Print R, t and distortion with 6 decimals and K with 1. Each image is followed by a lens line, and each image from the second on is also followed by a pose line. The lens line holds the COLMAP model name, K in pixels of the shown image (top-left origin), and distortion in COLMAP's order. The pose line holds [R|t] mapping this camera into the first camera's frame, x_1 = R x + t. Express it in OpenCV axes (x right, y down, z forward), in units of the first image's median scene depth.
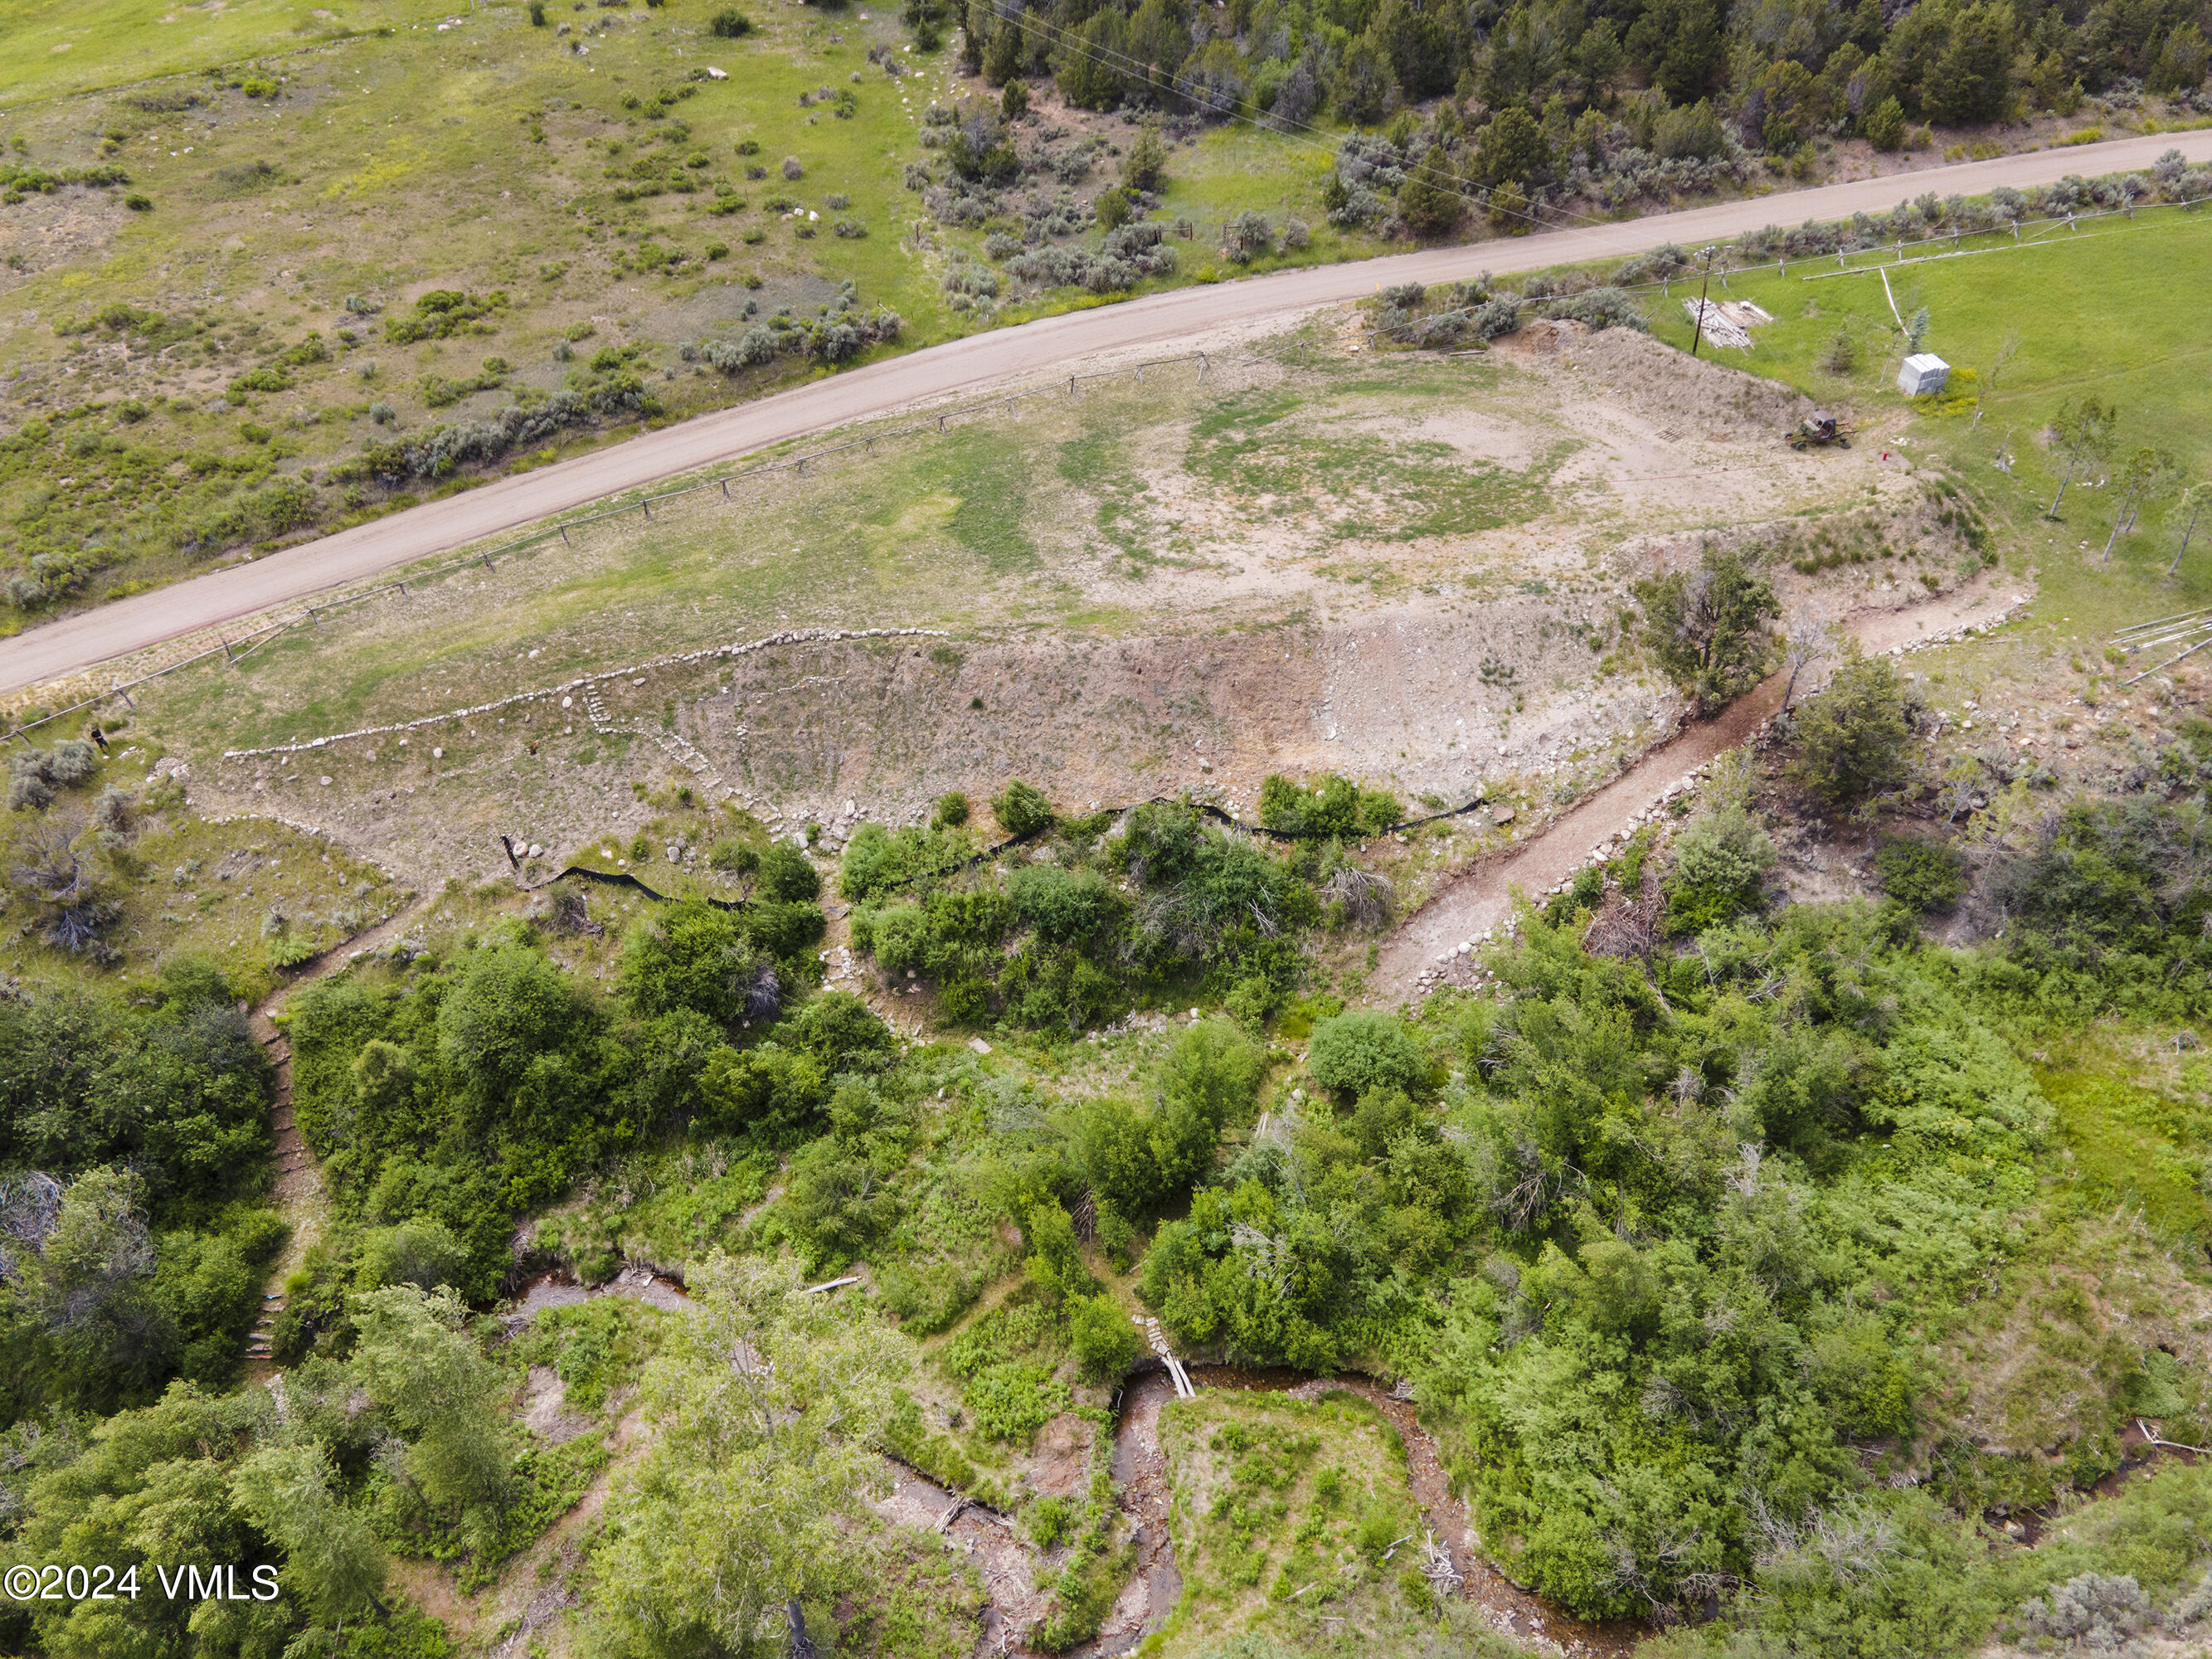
lens RADIAL K [[1589.4, 0, 1109.4], [0, 1589.4, 817.2], [0, 0, 1]] dist [0.050862, -0.026942]
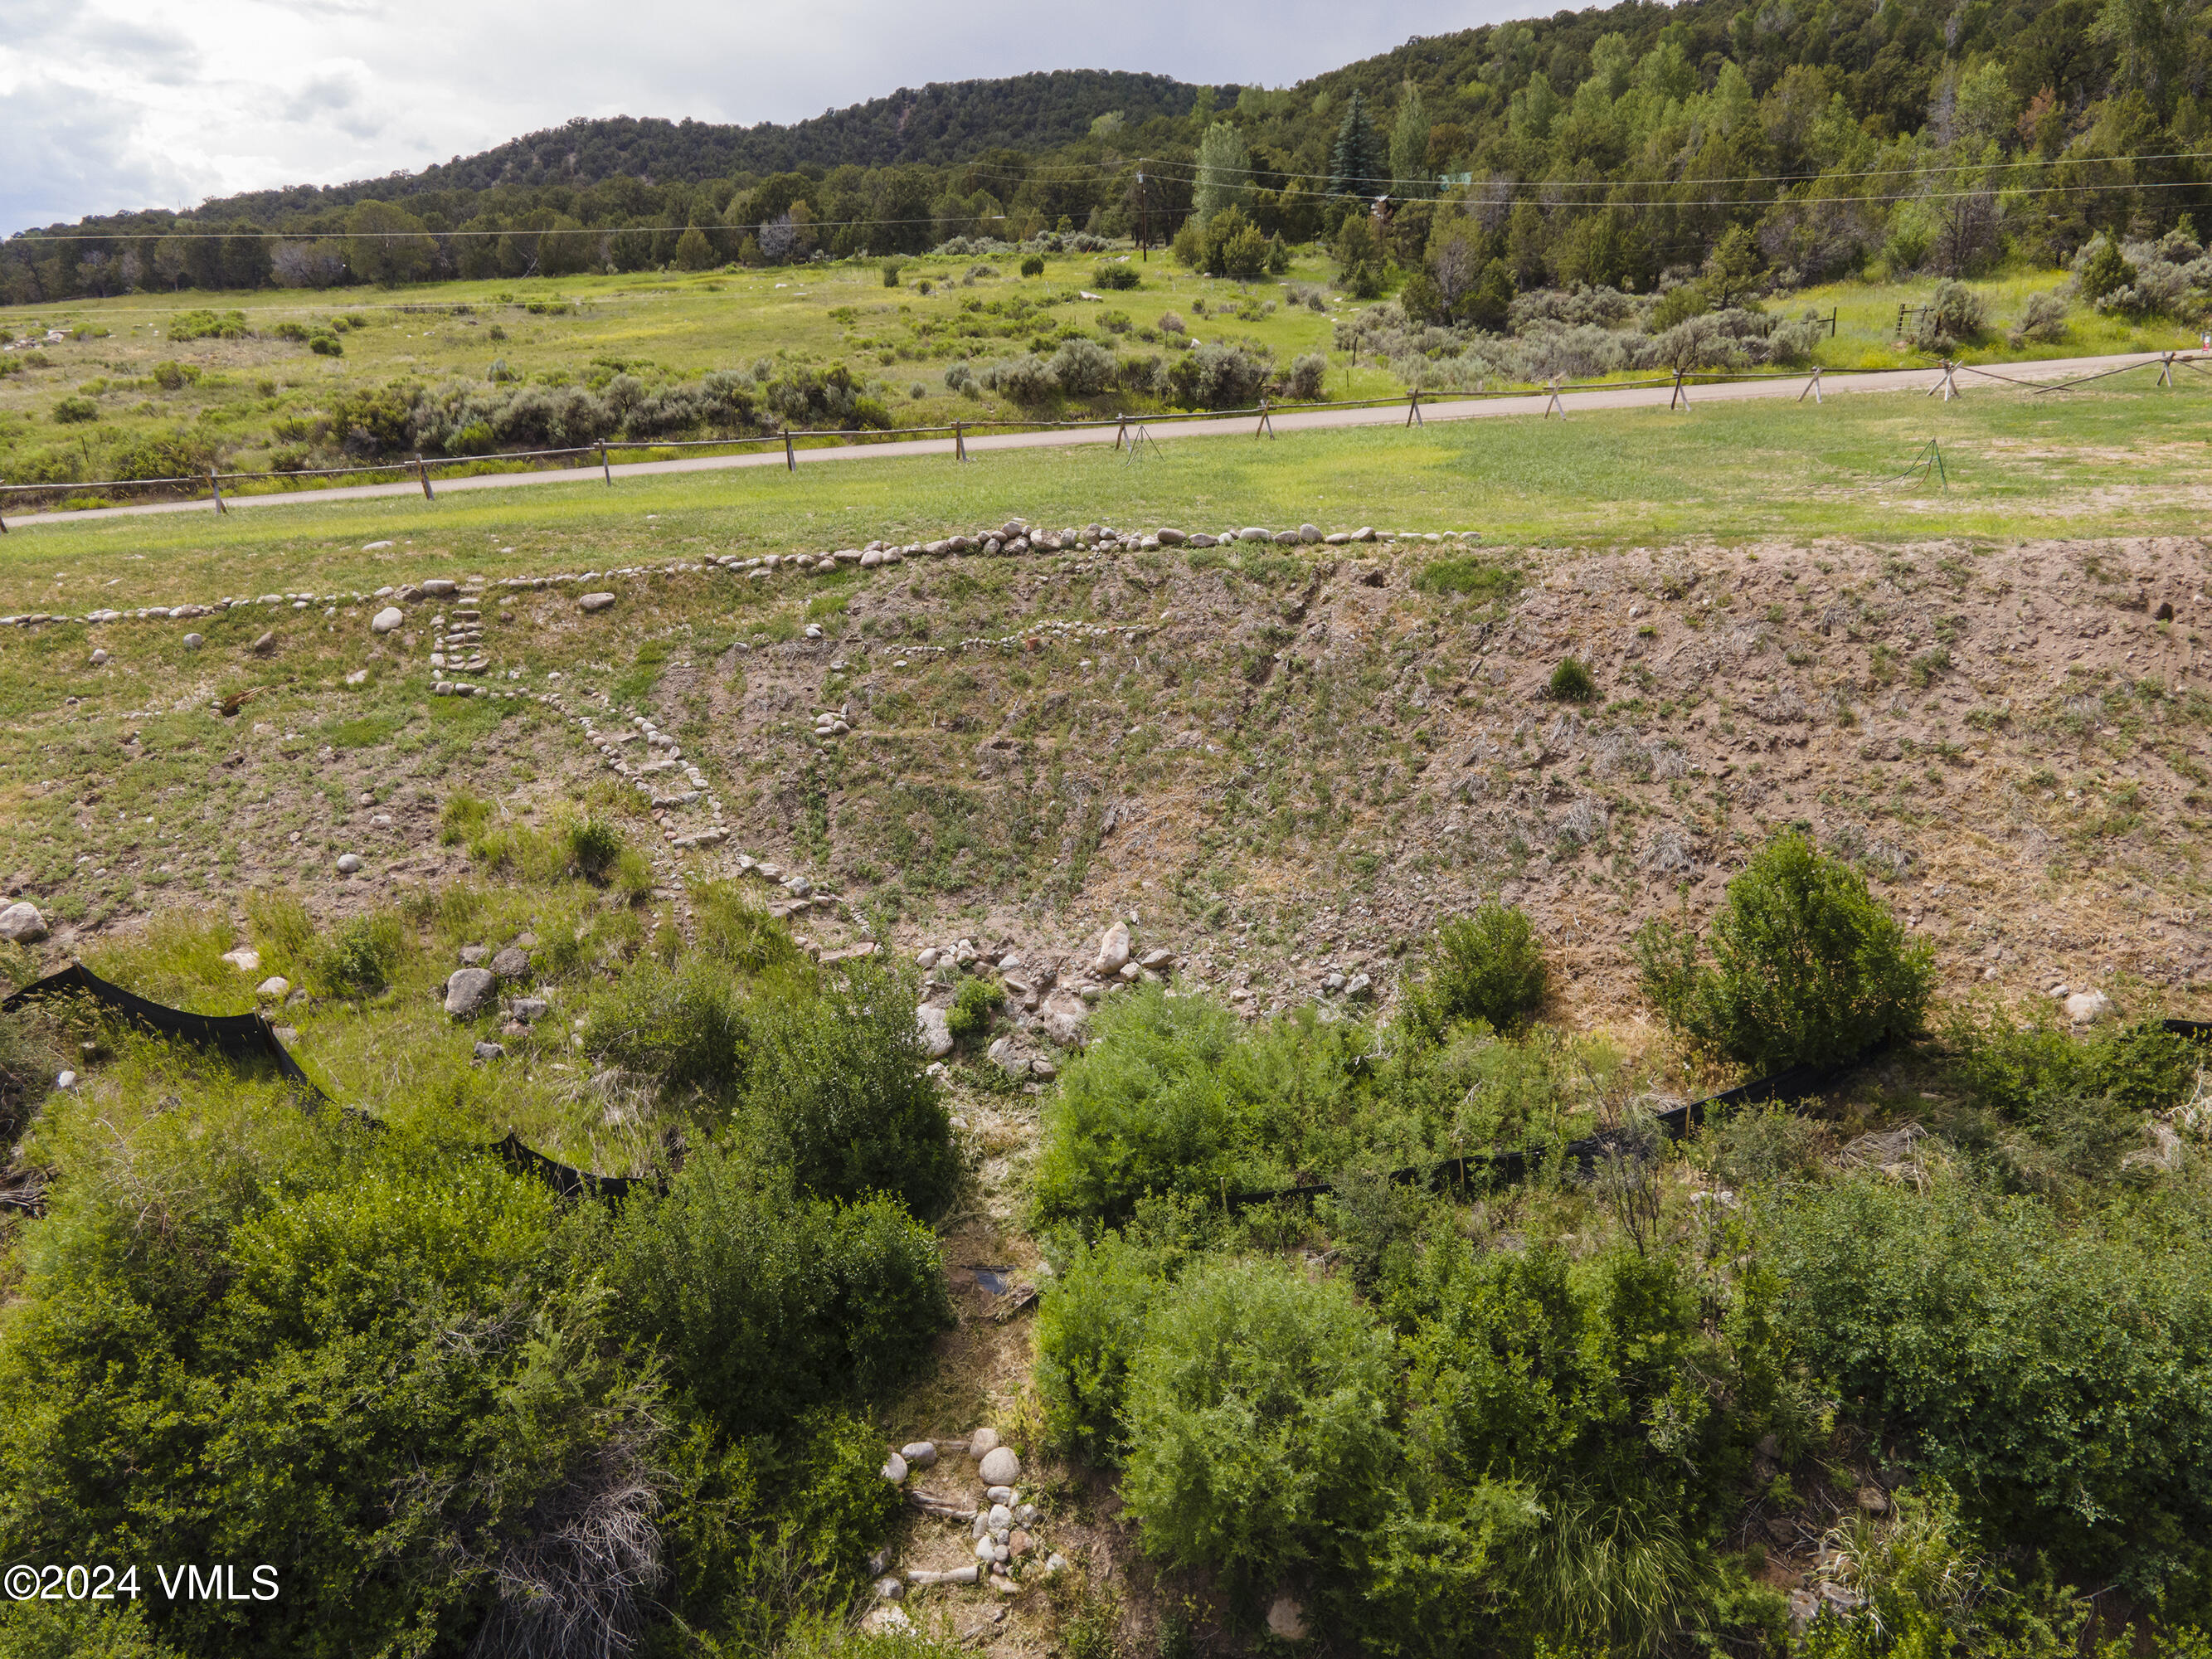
lens RADIAL K [[1589.4, 0, 1091.6], [0, 1589.4, 831.2], [0, 0, 1]] dist [0.050862, -0.026942]
pose [[0.972992, 0.066249, -0.221128, -0.105781], [-0.144109, 0.922660, -0.357673, 0.079147], [0.180330, 0.379880, 0.907288, 0.737443]]
